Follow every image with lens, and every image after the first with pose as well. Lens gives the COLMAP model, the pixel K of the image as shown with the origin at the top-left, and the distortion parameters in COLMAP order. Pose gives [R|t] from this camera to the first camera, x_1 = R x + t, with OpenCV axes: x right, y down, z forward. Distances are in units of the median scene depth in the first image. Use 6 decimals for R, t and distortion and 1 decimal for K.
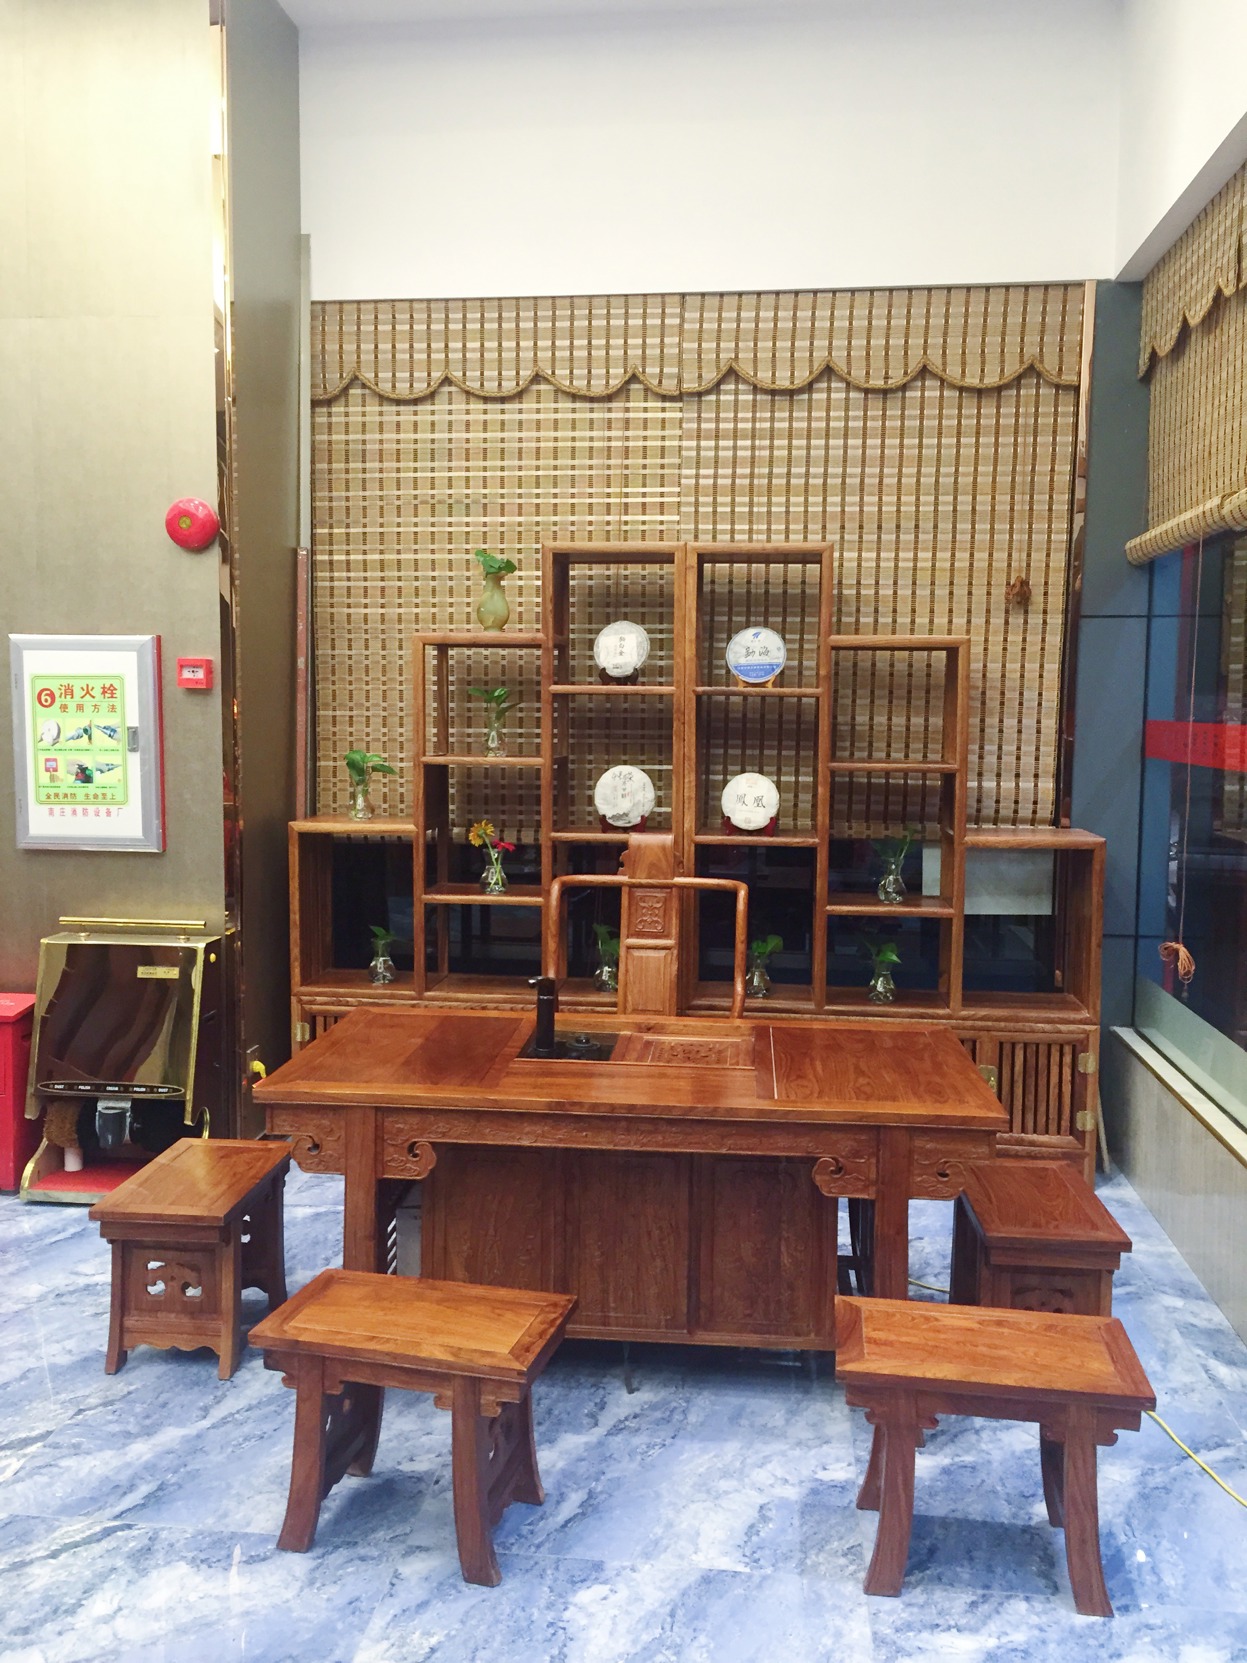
lens RADIAL K [[1432.0, 0, 623.5], [0, 1432.0, 831.5], [0, 0, 1]] dist [0.048531, -0.016180]
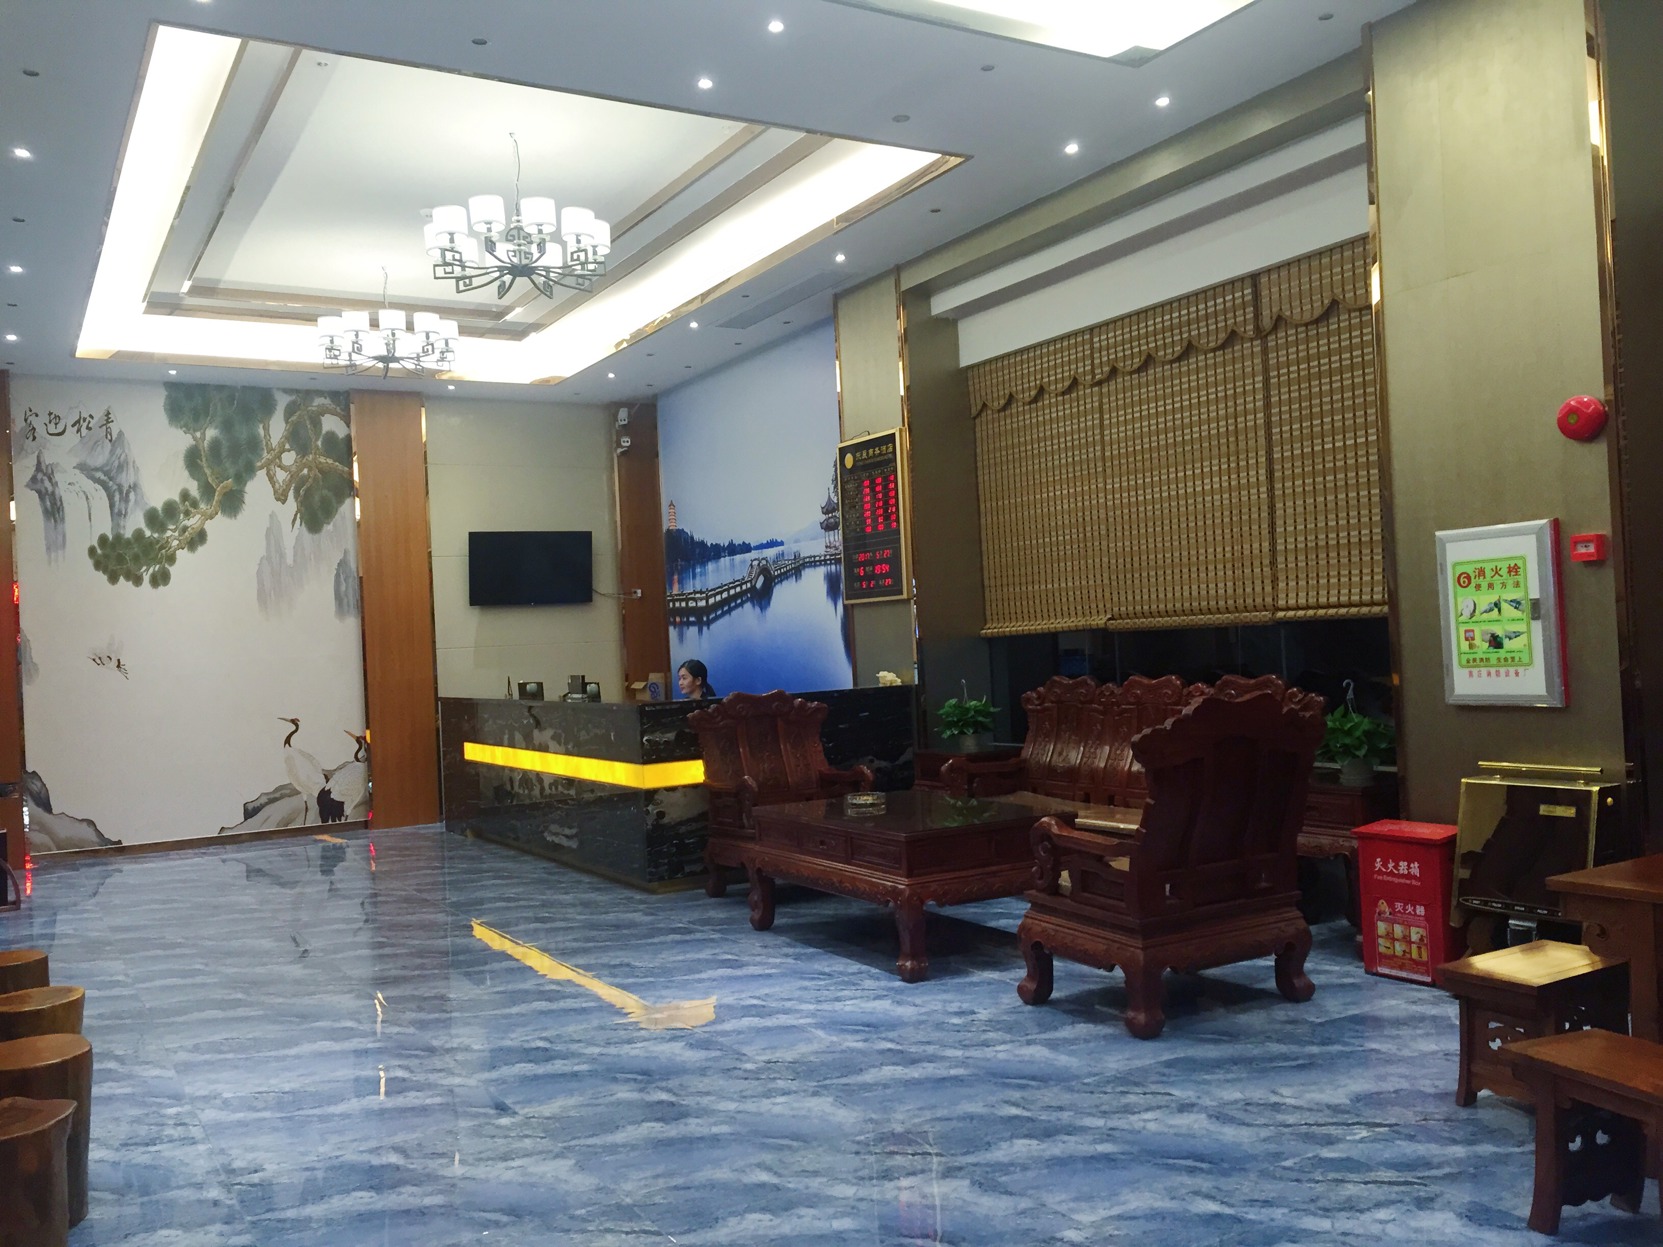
lens RADIAL K [[1432.0, 0, 831.5], [0, 1432.0, 623.5], [0, 0, 1]] dist [0.048531, -0.016180]
pose [[0.592778, -0.055008, -0.803485, 0.261986], [-0.025340, 0.995897, -0.086875, 0.063569], [0.804967, 0.071858, 0.588952, -0.146179]]
